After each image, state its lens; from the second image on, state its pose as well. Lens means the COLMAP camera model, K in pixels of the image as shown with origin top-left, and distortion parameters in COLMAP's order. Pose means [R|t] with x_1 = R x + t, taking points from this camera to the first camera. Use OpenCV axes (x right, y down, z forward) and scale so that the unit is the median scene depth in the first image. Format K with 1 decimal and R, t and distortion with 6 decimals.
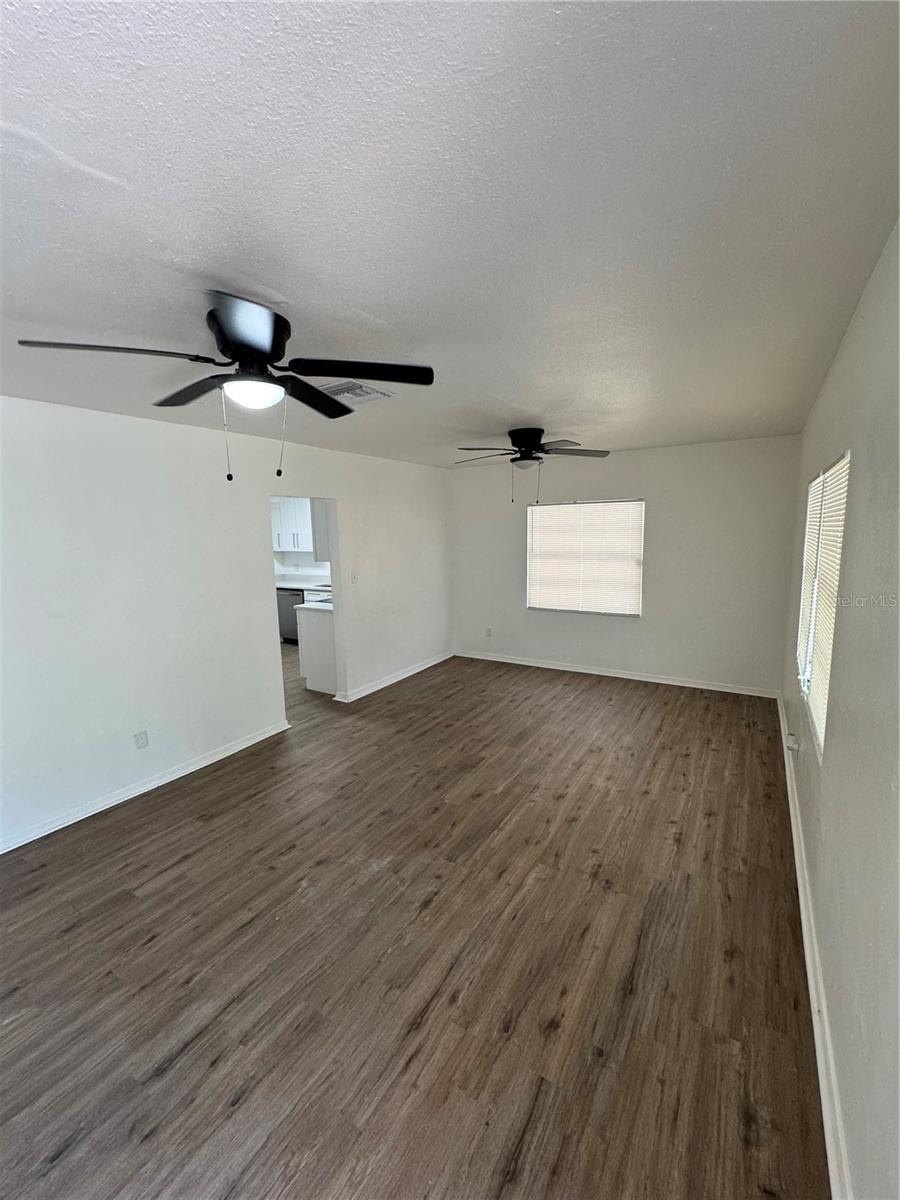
lens RADIAL K [[490.4, 0, 448.7], [0, 490.4, 599.9], [0, 0, 1]] dist [-0.002672, 0.000084]
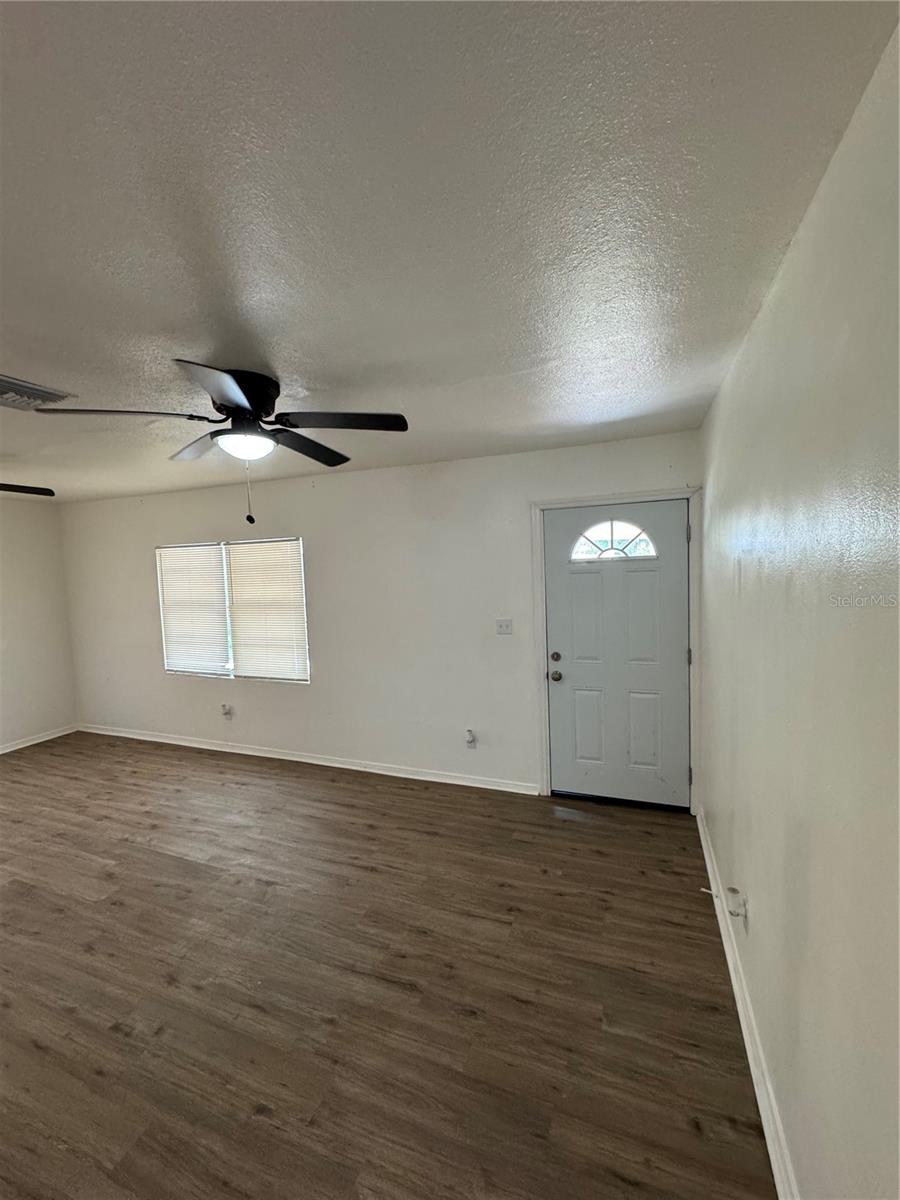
lens RADIAL K [[490.4, 0, 448.7], [0, 490.4, 599.9], [0, 0, 1]] dist [-0.002672, 0.000084]
pose [[-0.191099, -0.043561, 0.980604, -0.876599], [0.175021, 0.981493, 0.077709, -0.050522], [-0.965841, 0.186477, -0.179938, 0.459739]]
